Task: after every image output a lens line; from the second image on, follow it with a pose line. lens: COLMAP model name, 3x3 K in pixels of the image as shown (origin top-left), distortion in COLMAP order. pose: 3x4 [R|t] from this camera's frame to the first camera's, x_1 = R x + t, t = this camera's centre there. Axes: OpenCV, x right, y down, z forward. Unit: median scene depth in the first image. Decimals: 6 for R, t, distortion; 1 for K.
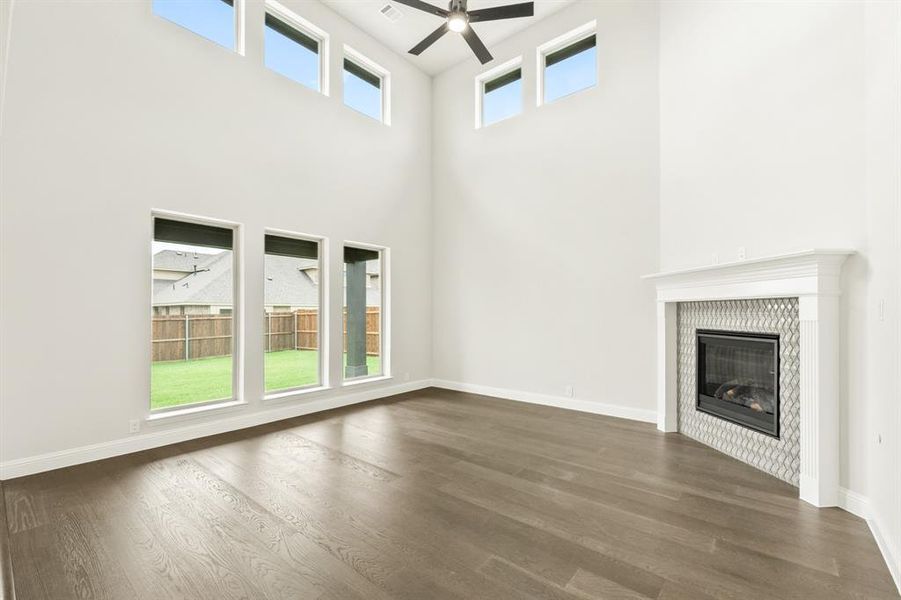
lens RADIAL K [[392.8, 0, 450.4], [0, 392.8, 303.9], [0, 0, 1]] dist [0.000260, -0.000074]
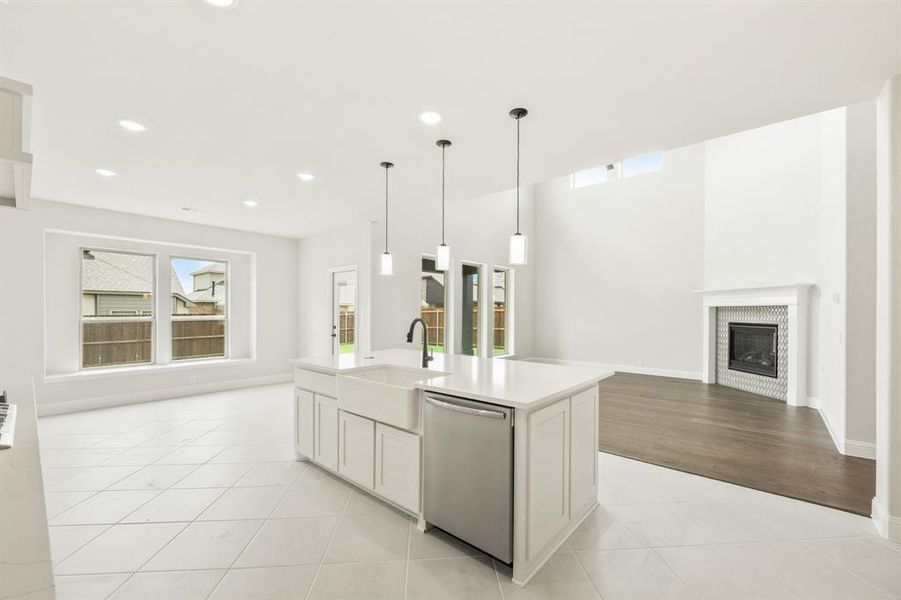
lens RADIAL K [[385.7, 0, 448.8], [0, 385.7, 310.0], [0, 0, 1]] dist [0.015353, 0.000527]
pose [[0.999976, 0.003988, -0.005633, -0.675822], [-0.003900, 0.999871, 0.015568, -0.014862], [0.005694, -0.015546, 0.999863, -0.812347]]
